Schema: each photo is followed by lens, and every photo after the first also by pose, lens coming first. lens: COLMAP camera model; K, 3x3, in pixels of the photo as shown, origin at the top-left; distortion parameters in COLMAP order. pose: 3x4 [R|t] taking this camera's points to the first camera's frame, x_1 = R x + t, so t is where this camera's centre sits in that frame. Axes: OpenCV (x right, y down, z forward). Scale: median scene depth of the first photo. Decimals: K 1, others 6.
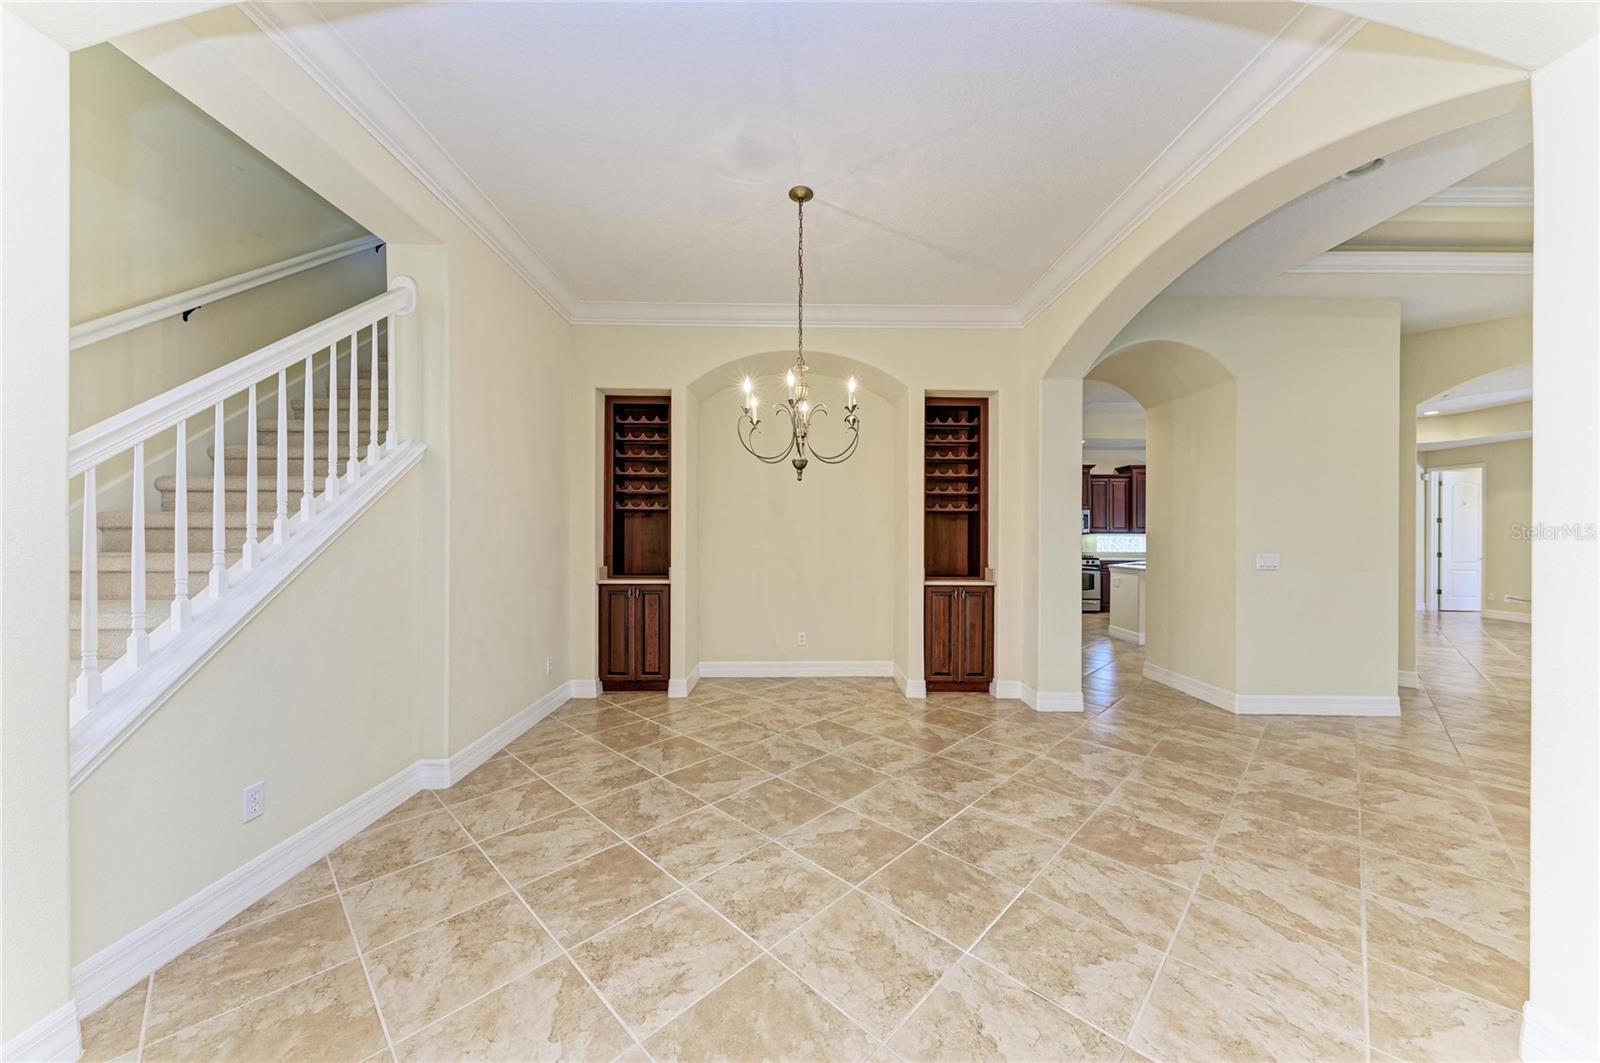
lens RADIAL K [[562.0, 0, 787.8], [0, 562.0, 533.4], [0, 0, 1]] dist [0.005768, -0.000726]
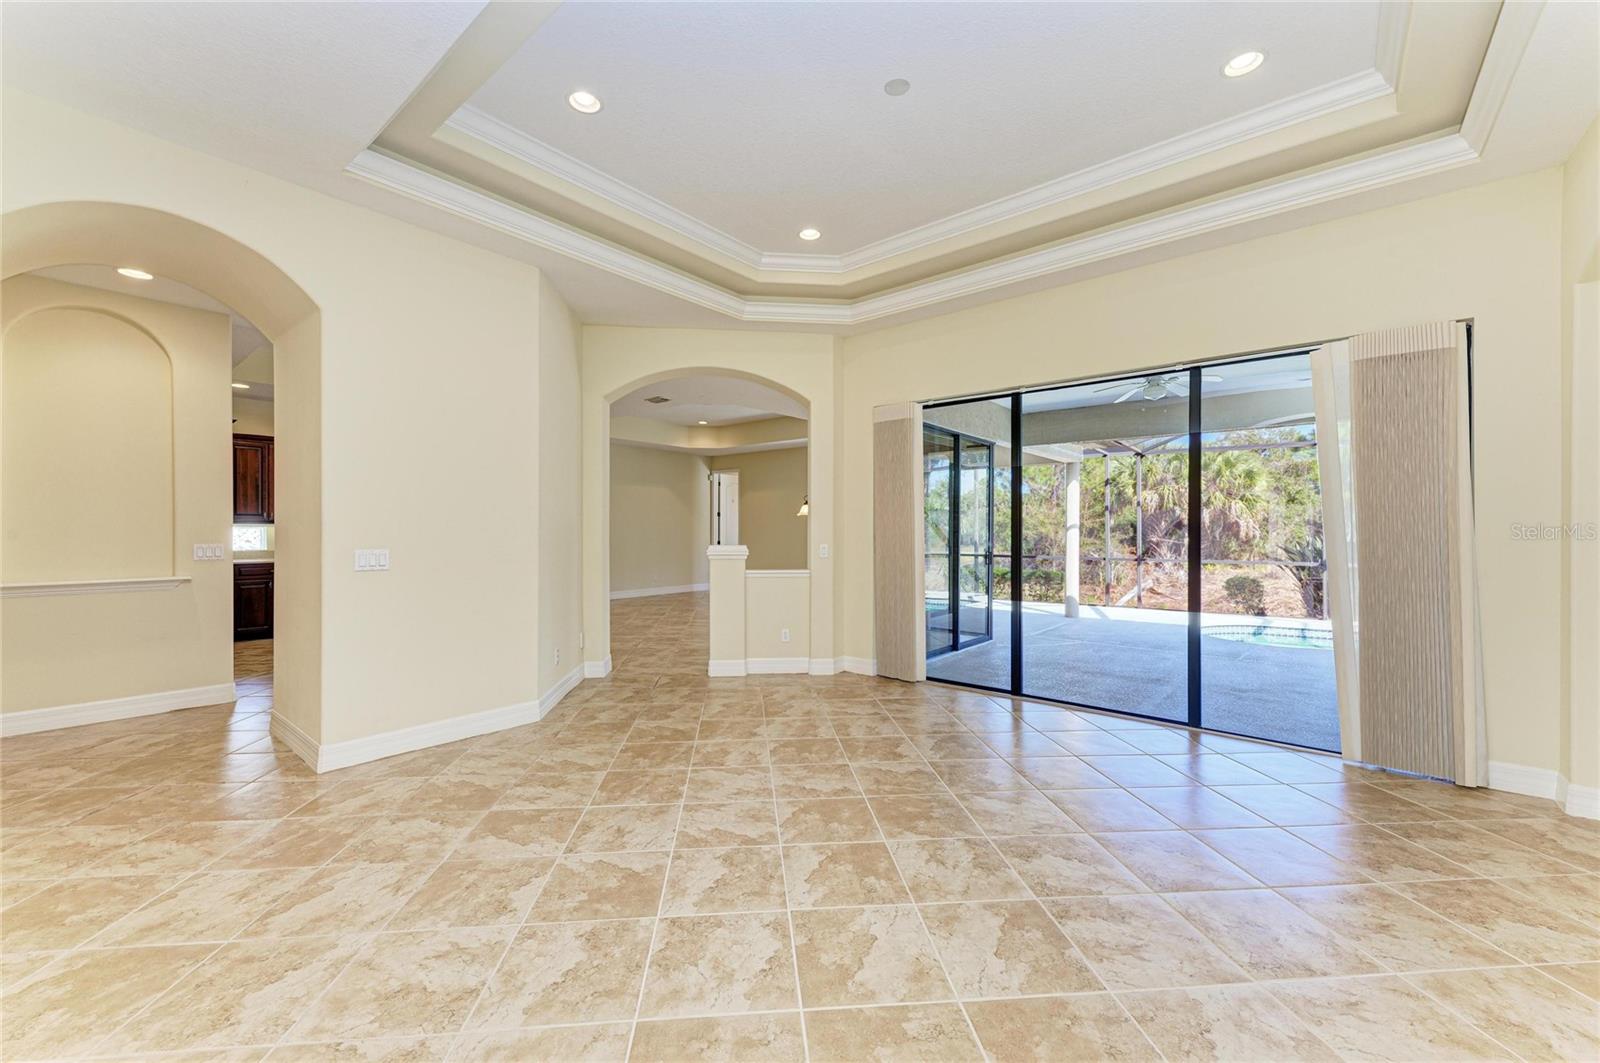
lens RADIAL K [[631.9, 0, 813.6], [0, 631.9, 531.2], [0, 0, 1]] dist [0.011402, -0.001535]
pose [[0.627015, -0.004600, 0.778994, 0.542600], [-0.002828, 0.999963, 0.008182, 0.002096], [-0.779002, -0.007333, 0.626978, 0.003610]]
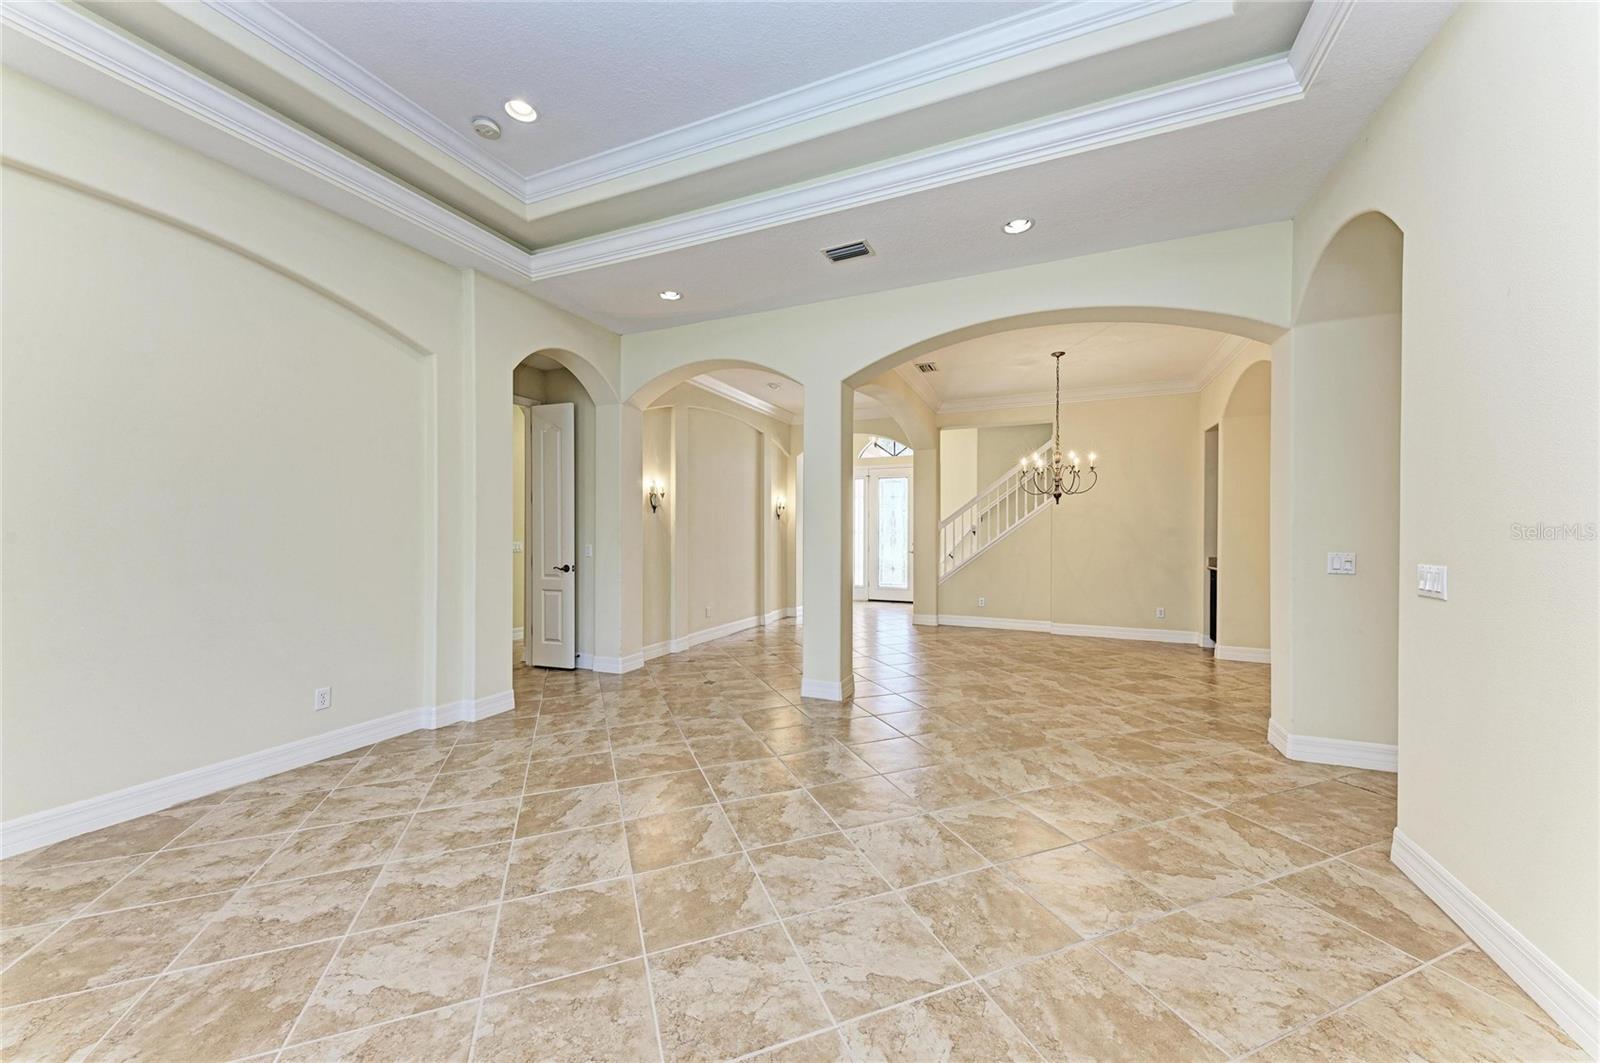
lens RADIAL K [[562.0, 0, 794.2], [0, 562.0, 540.5], [0, 0, 1]] dist [0.005768, -0.000726]
pose [[-0.413916, 0.005763, -0.910297, 1.469735], [-0.001854, 0.999973, 0.007173, 0.011422], [0.910313, 0.004657, -0.413894, 0.677396]]
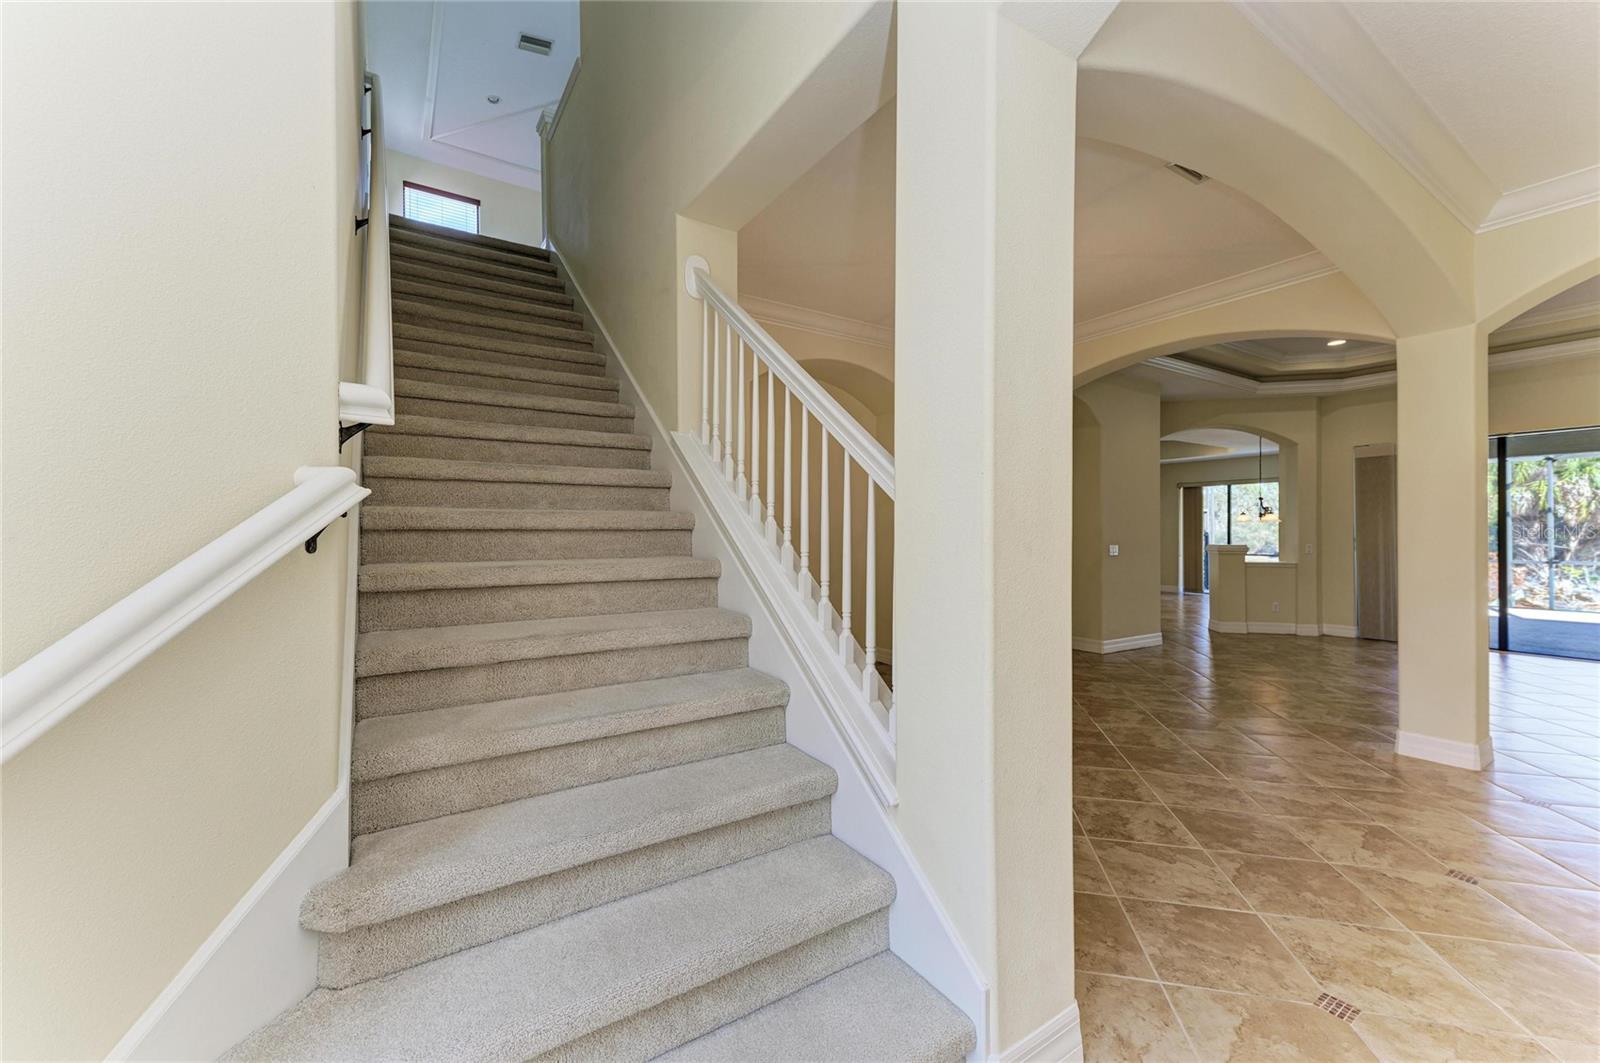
lens RADIAL K [[631.9, 0, 816.3], [0, 631.9, 530.8], [0, 0, 1]] dist [0.011402, -0.001535]
pose [[0.839186, -0.002108, 0.543841, -0.709831], [0.000044, 0.999993, 0.003808, -0.007425], [-0.543845, -0.003172, 0.839180, 0.022502]]
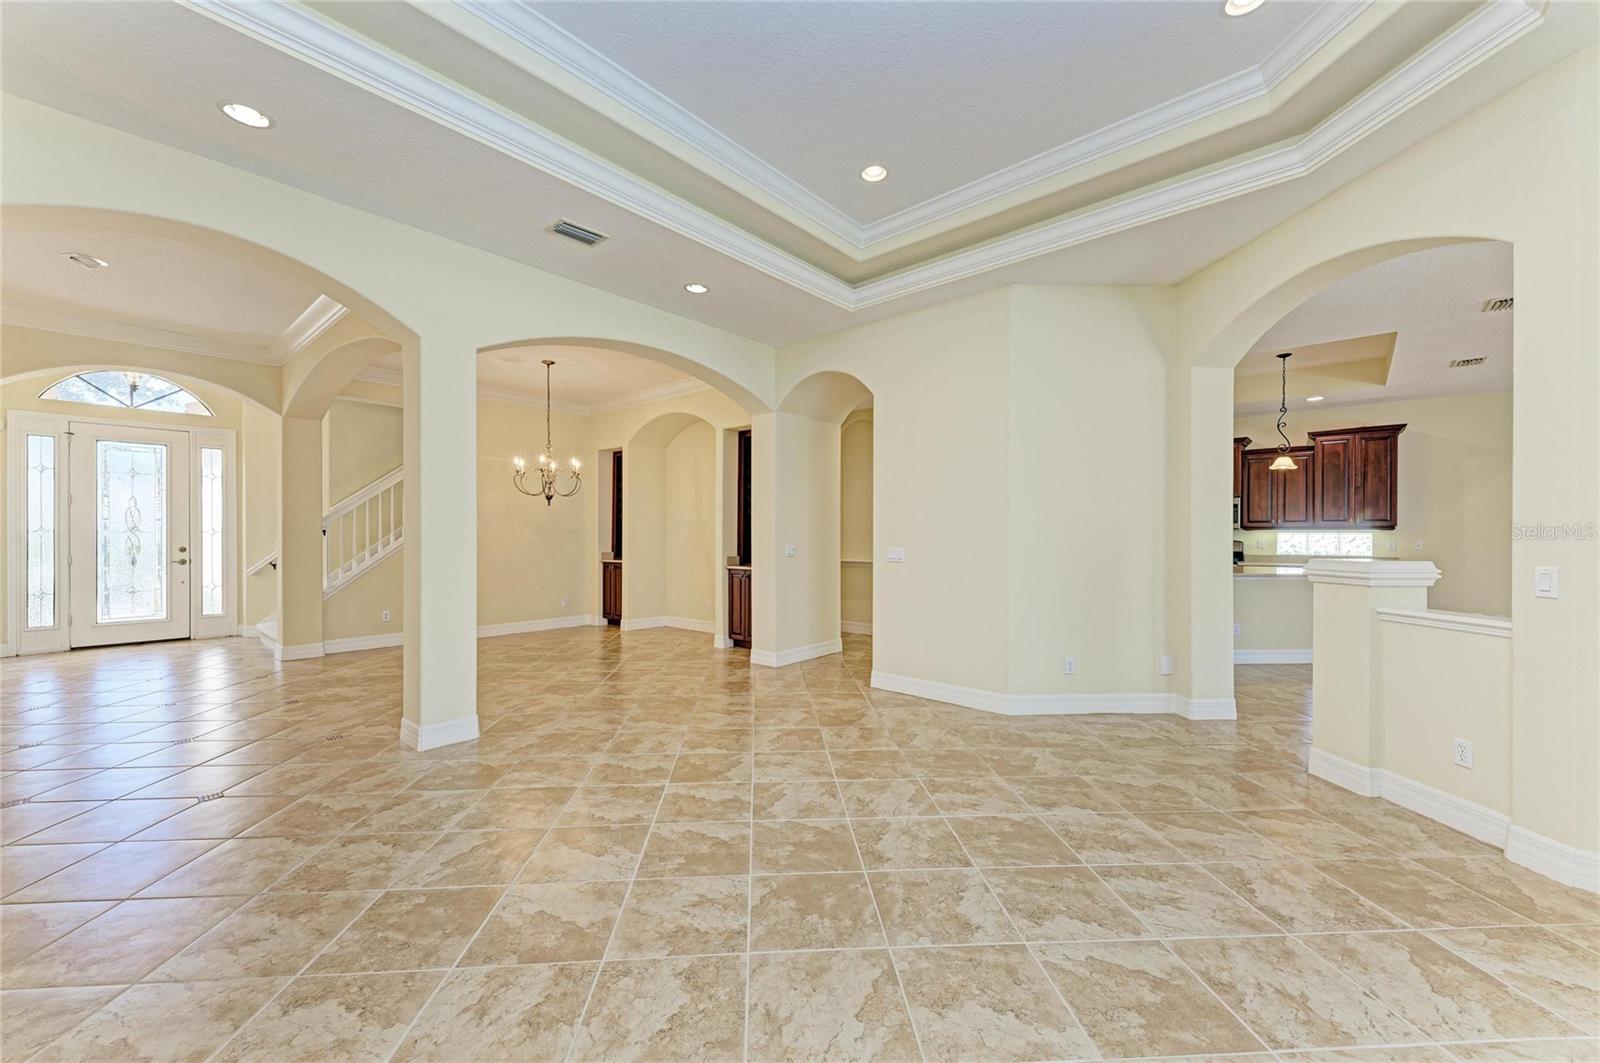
lens RADIAL K [[631.9, 0, 783.8], [0, 631.9, 534.7], [0, 0, 1]] dist [0.011402, -0.001535]
pose [[0.736128, -0.002593, -0.676837, 1.480994], [0.003711, 0.999993, 0.000205, 0.009342], [0.676832, -0.002663, 0.736133, -0.057332]]
